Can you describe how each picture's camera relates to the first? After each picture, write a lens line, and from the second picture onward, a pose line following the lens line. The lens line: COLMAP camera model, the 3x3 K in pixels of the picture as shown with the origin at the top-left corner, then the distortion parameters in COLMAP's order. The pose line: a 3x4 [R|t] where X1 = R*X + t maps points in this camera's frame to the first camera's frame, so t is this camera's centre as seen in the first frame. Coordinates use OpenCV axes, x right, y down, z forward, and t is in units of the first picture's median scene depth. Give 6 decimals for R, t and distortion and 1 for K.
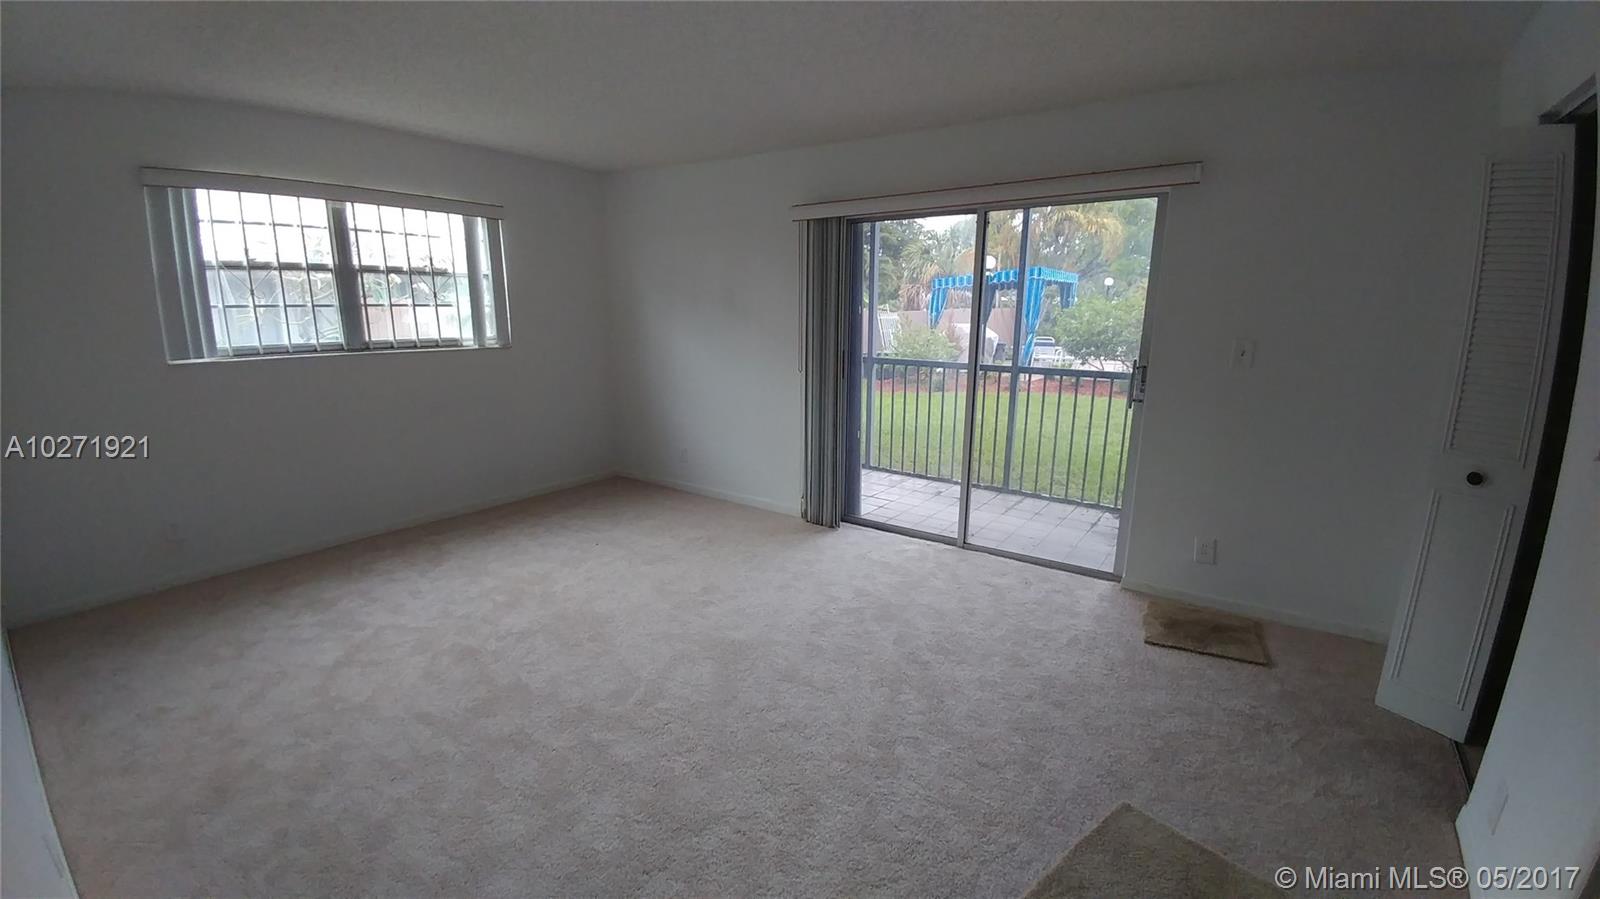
lens RADIAL K [[640.6, 0, 805.4], [0, 640.6, 450.0], [0, 0, 1]] dist [0.027546, -0.045467]
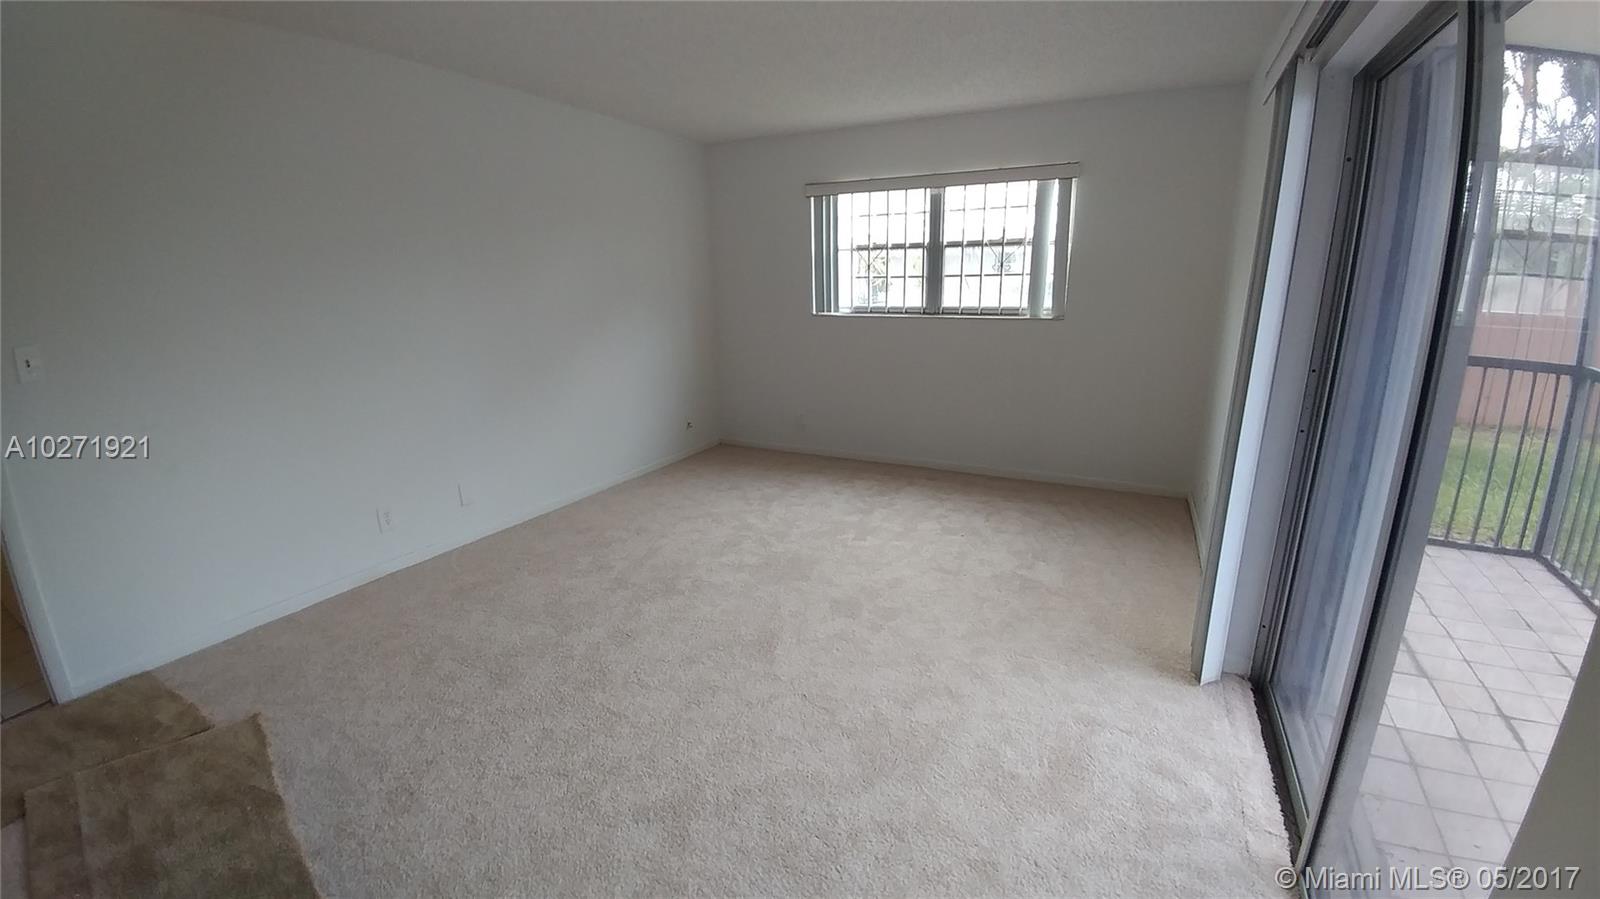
lens RADIAL K [[644.7, 0, 806.4], [0, 644.7, 455.0], [0, 0, 1]] dist [0.023868, -0.040773]
pose [[0.148891, 0.250289, -0.956654, 0.518037], [-0.199042, 0.955222, 0.218936, -0.126087], [0.968614, 0.157817, 0.192042, 0.603624]]
